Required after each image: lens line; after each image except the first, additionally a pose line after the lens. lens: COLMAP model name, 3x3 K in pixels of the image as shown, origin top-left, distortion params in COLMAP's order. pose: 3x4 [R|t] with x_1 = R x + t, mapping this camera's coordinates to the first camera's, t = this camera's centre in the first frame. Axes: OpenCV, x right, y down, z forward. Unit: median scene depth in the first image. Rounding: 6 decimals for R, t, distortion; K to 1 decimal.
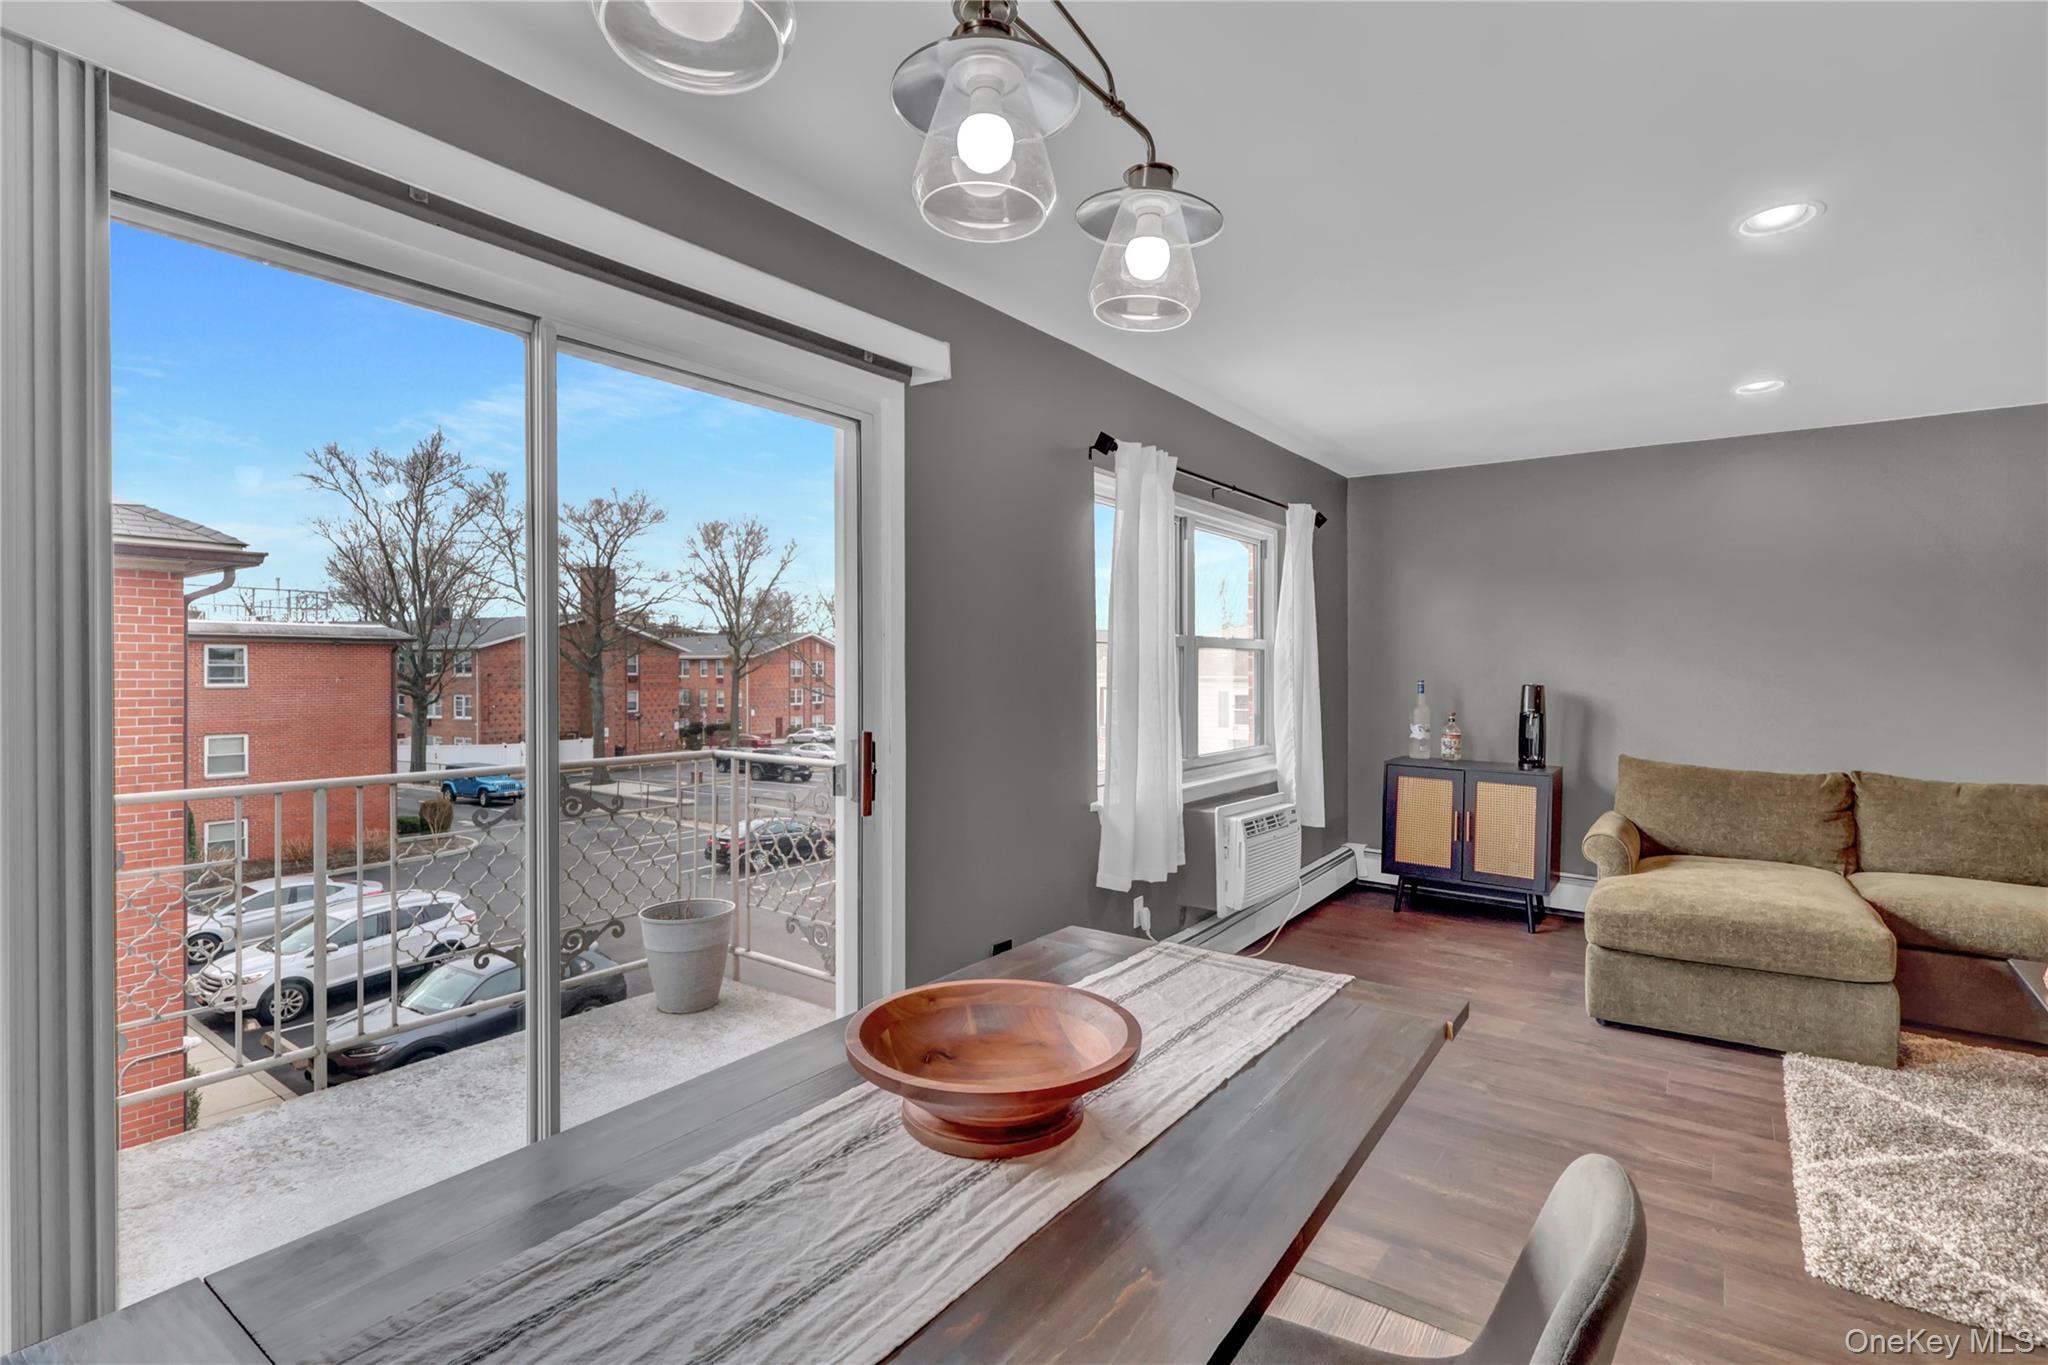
lens RADIAL K [[955.4, 0, 1030.8], [0, 955.4, 671.4], [0, 0, 1]] dist [-0.003713, 0.000541]
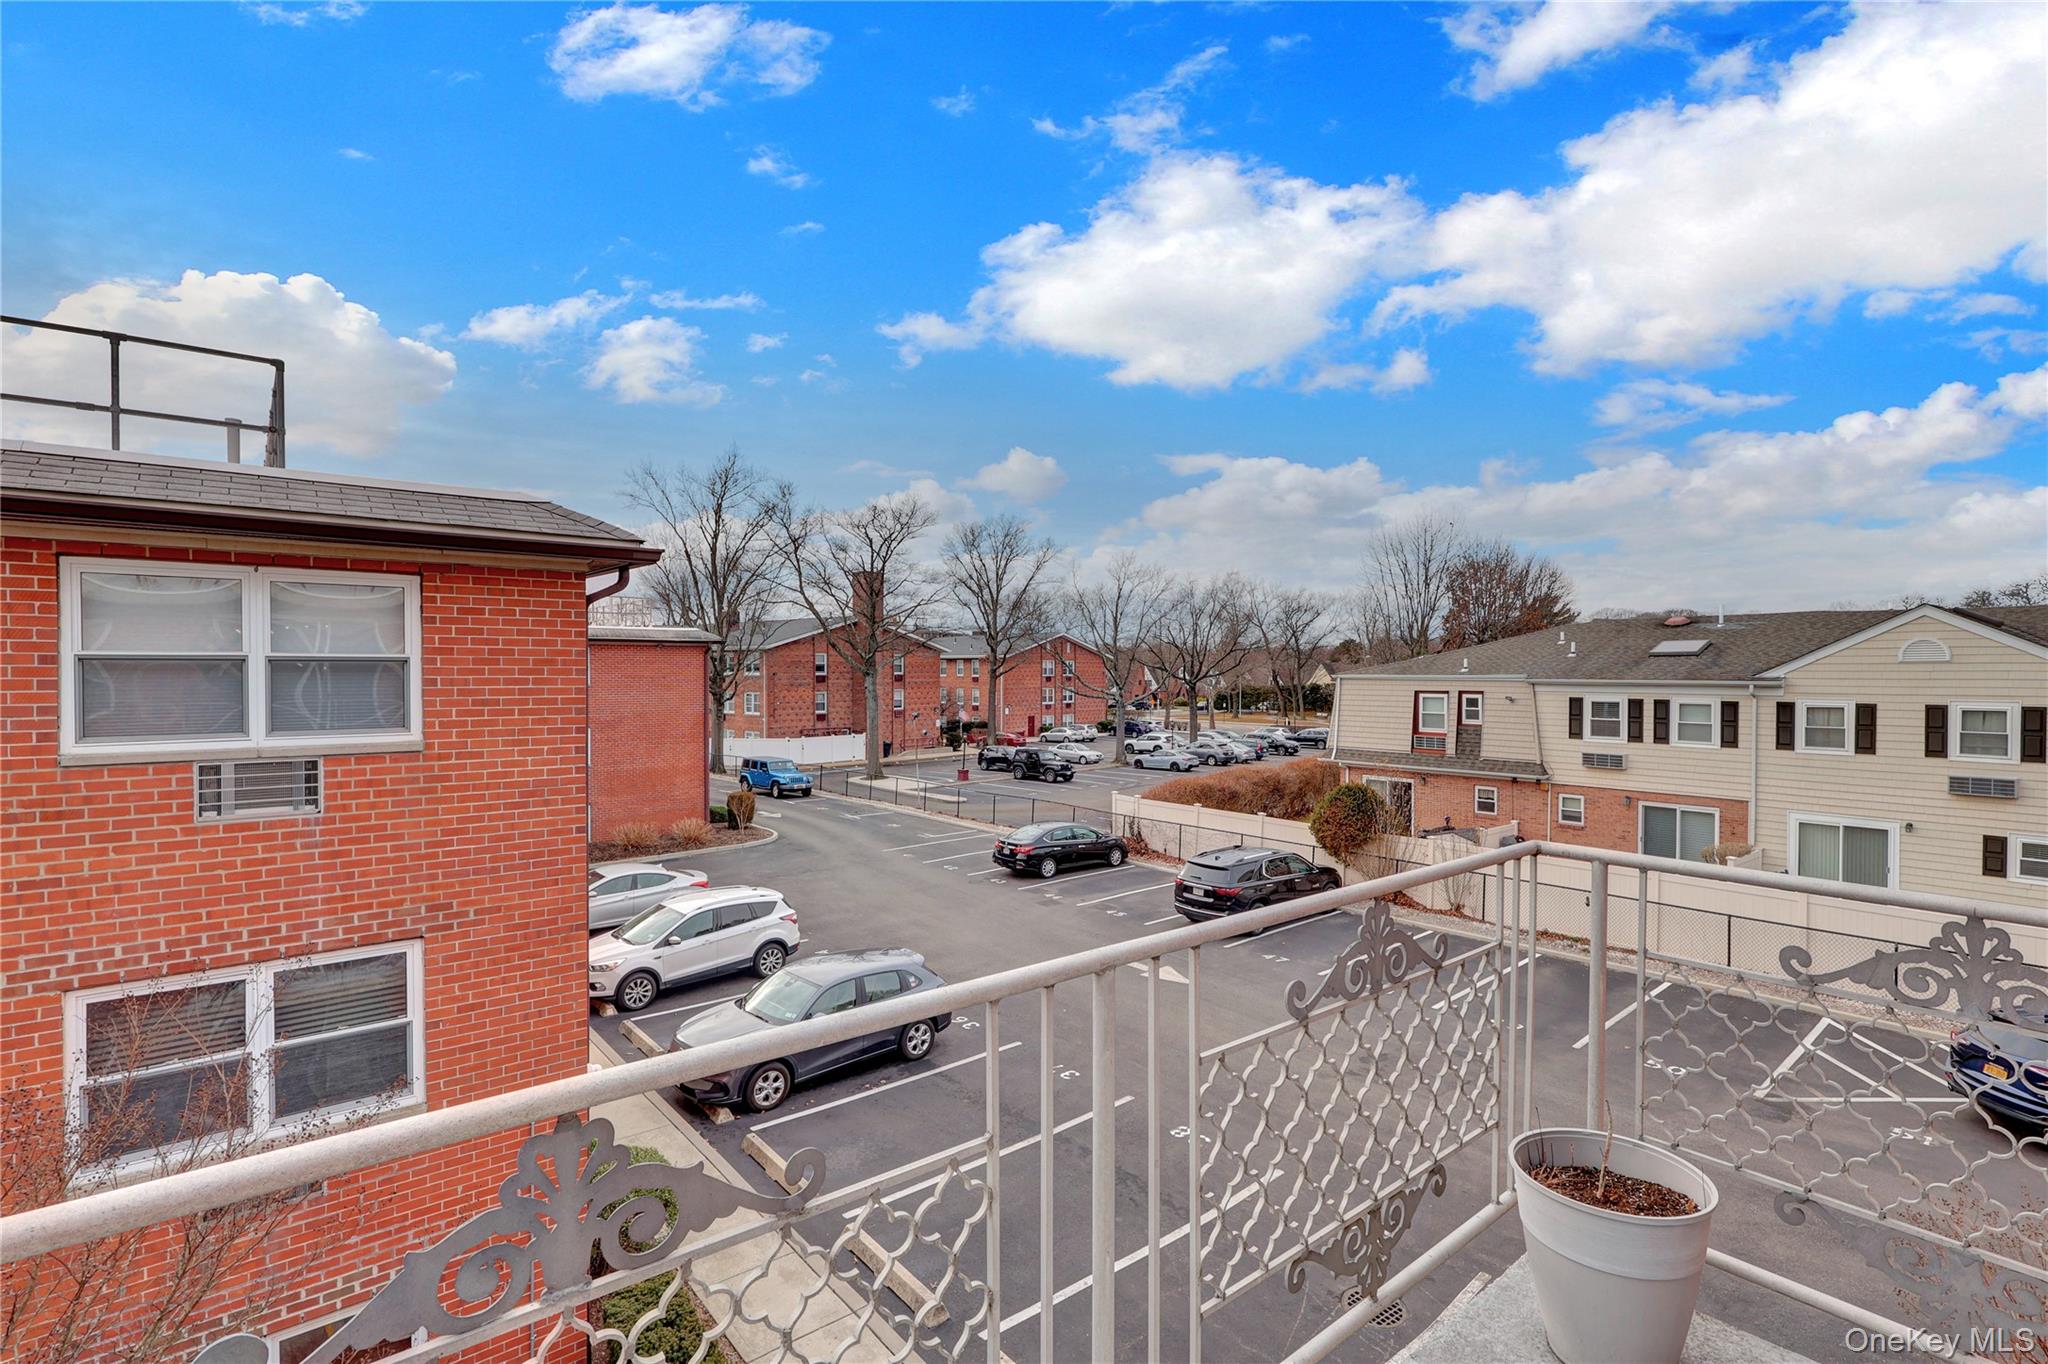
lens RADIAL K [[955.4, 0, 1027.2], [0, 955.4, 679.9], [0, 0, 1]] dist [-0.003713, 0.000541]
pose [[0.970399, 0.004201, -0.241469, -0.392923], [-0.001713, 0.999943, 0.010510, -0.014369], [0.241500, -0.009785, 0.970352, 0.311982]]
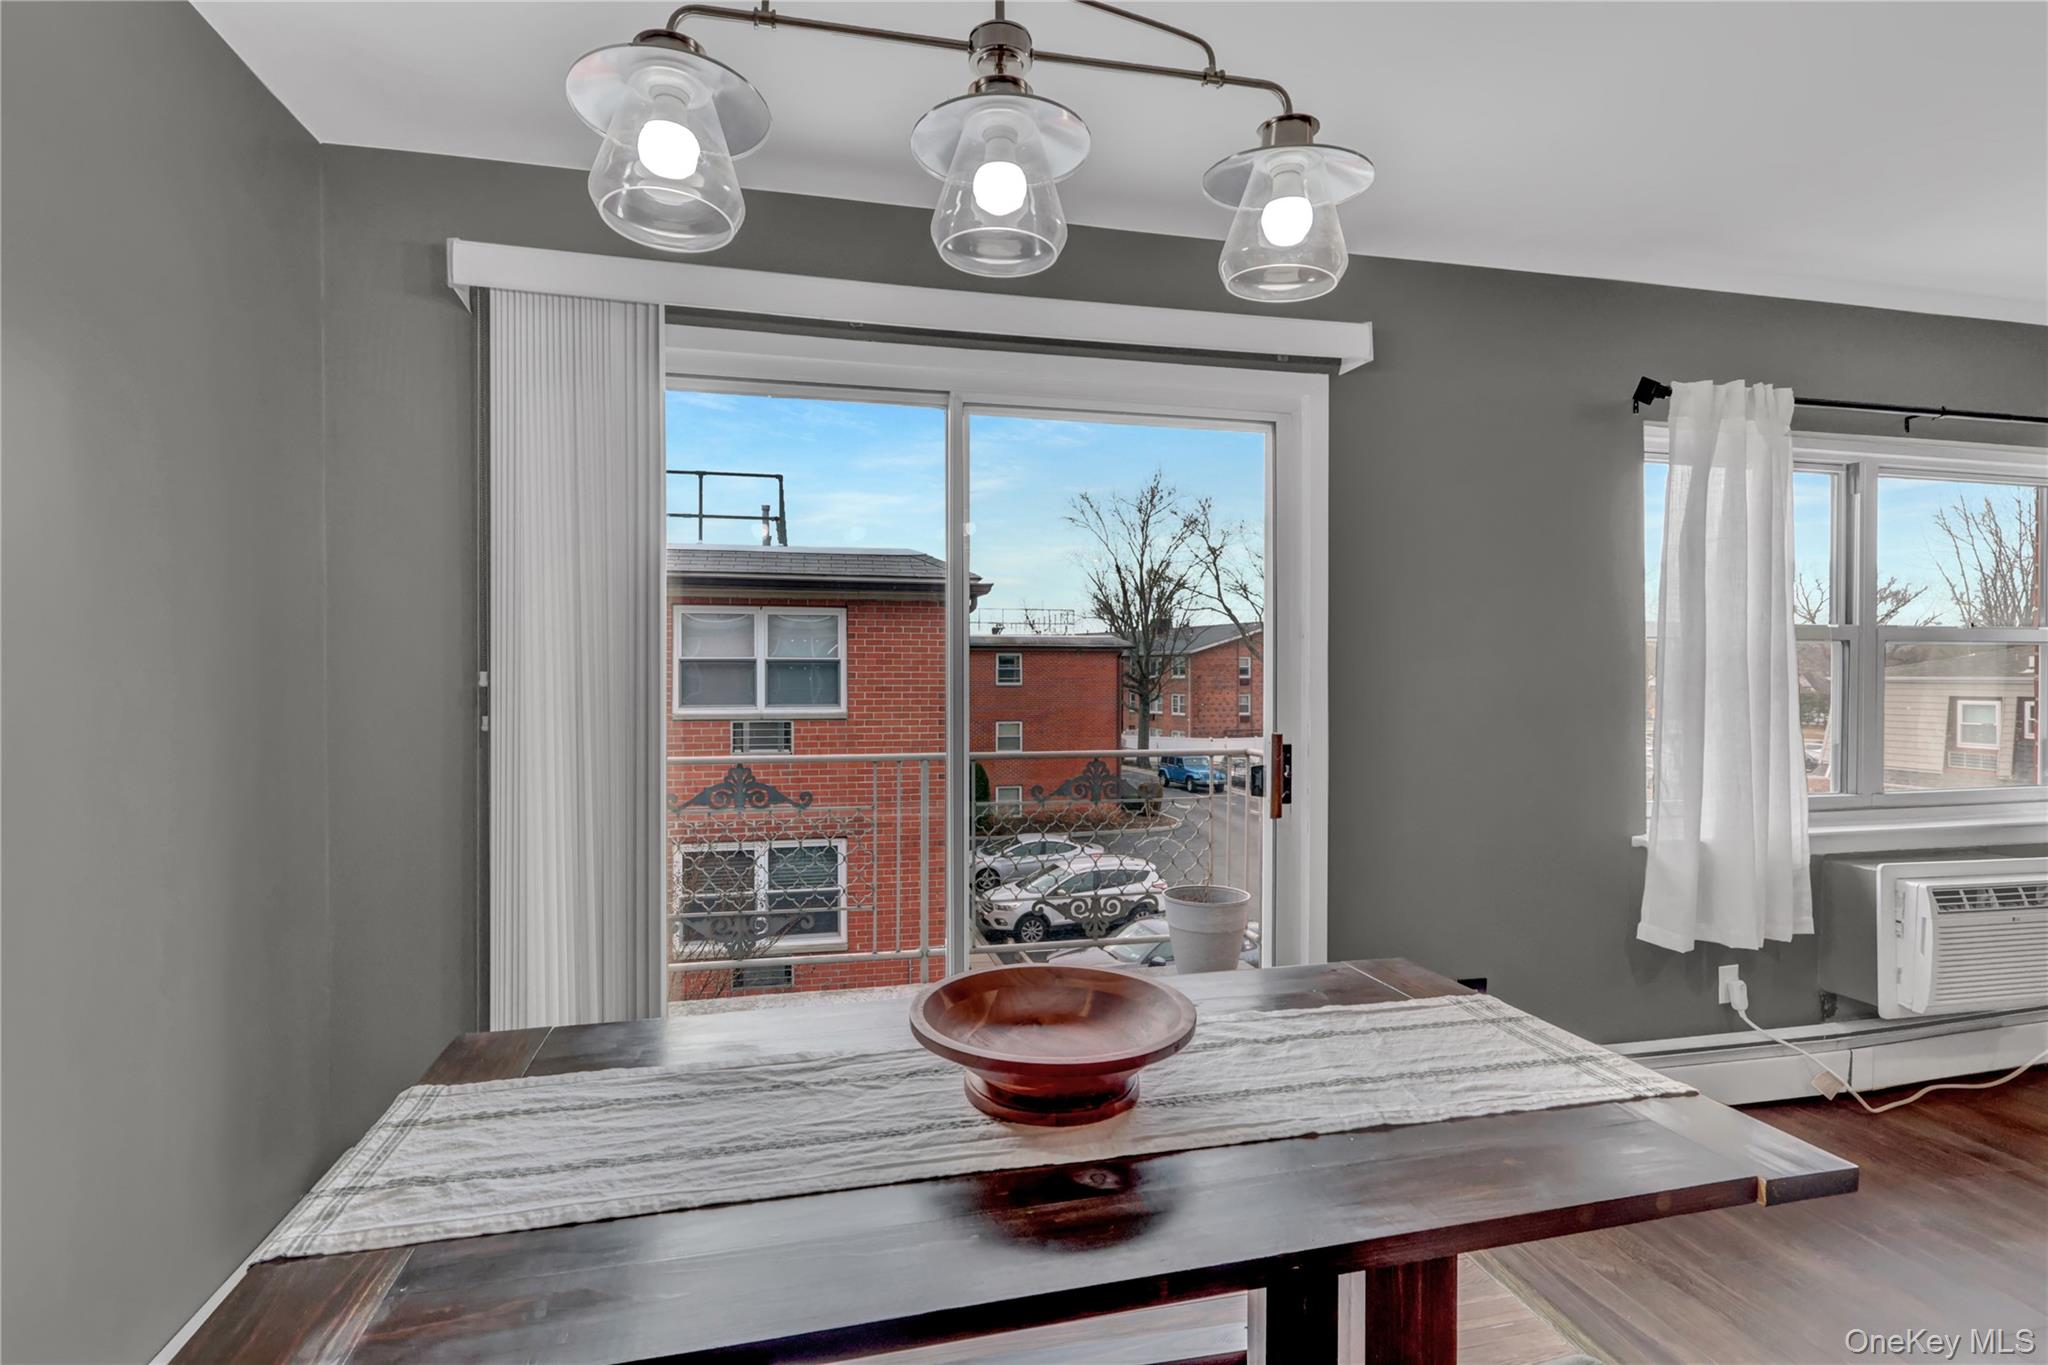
lens RADIAL K [[955.4, 0, 1038.1], [0, 955.4, 683.0], [0, 0, 1]] dist [-0.003713, 0.000541]
pose [[0.768647, 0.007365, -0.639631, 0.158477], [-0.001238, 0.999949, 0.010025, 0.000056], [0.639672, -0.006914, 0.768617, 0.043431]]
